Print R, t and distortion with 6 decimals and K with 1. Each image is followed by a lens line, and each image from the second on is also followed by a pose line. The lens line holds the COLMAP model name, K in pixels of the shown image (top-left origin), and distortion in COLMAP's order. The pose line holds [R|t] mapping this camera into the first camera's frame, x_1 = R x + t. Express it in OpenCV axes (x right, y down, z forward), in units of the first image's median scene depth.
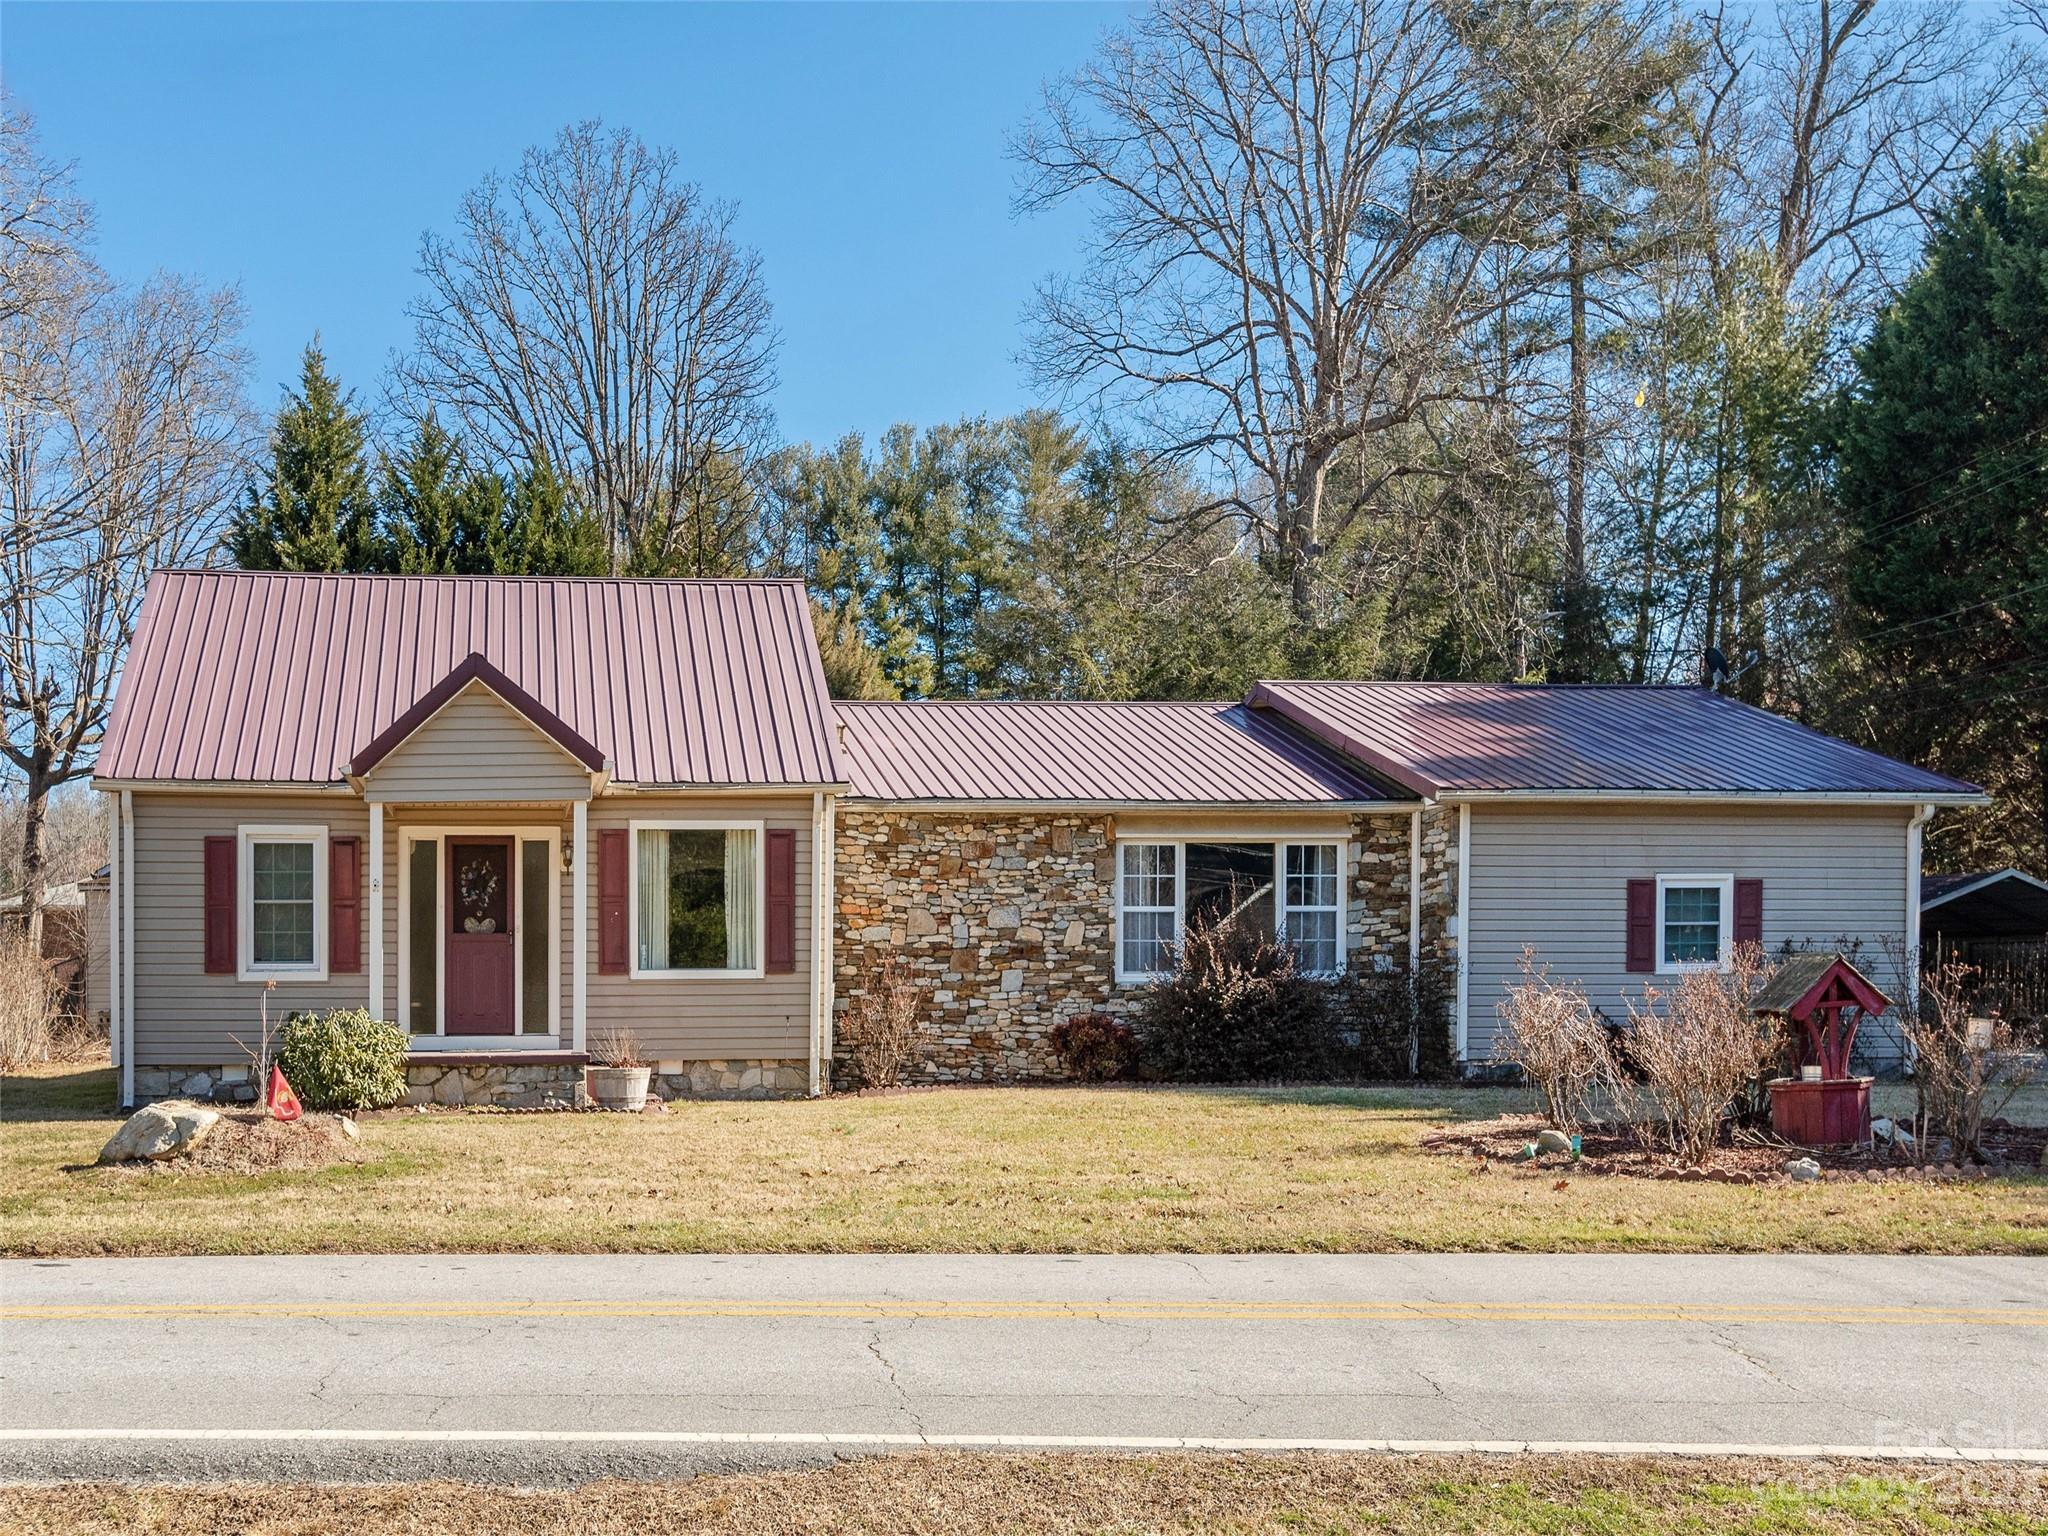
lens RADIAL K [[1776.6, 0, 1022.2], [0, 1776.6, 790.0], [0, 0, 1]] dist [0.002485, -0.003447]
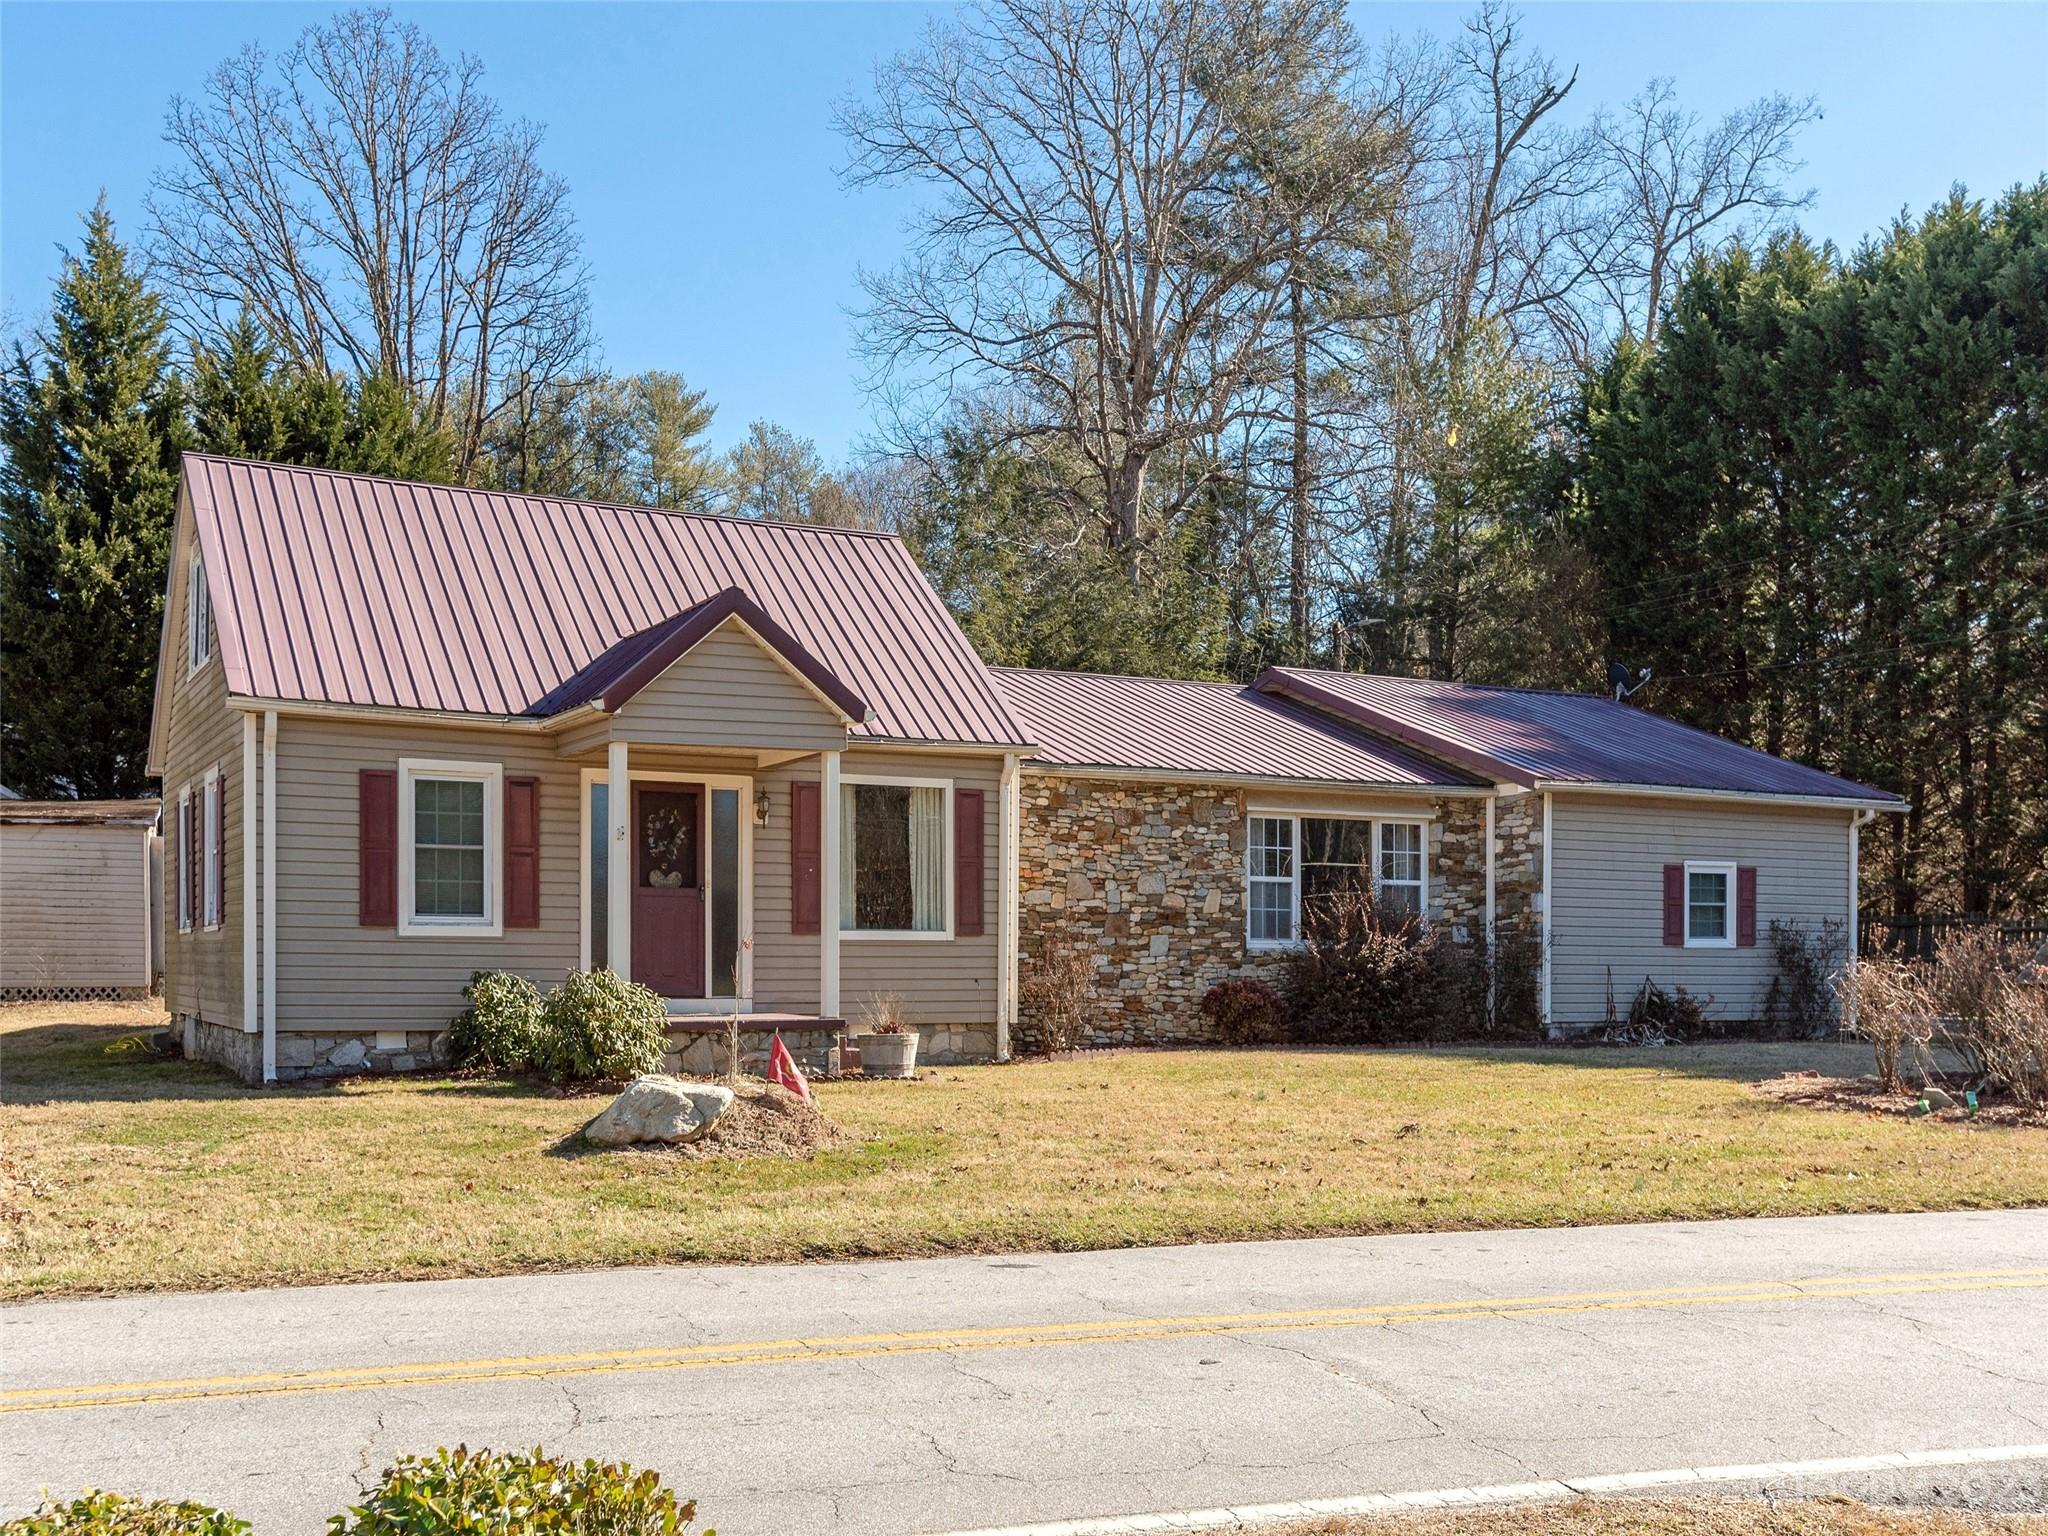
lens RADIAL K [[1690.8, 0, 1029.7], [0, 1690.8, 749.7], [0, 0, 1]] dist [0.003964, 0.028984]
pose [[0.943800, 0.050792, 0.326591, -0.406140], [-0.049004, 0.998705, -0.013706, 0.011376], [-0.326864, -0.003068, 0.945066, 0.102775]]
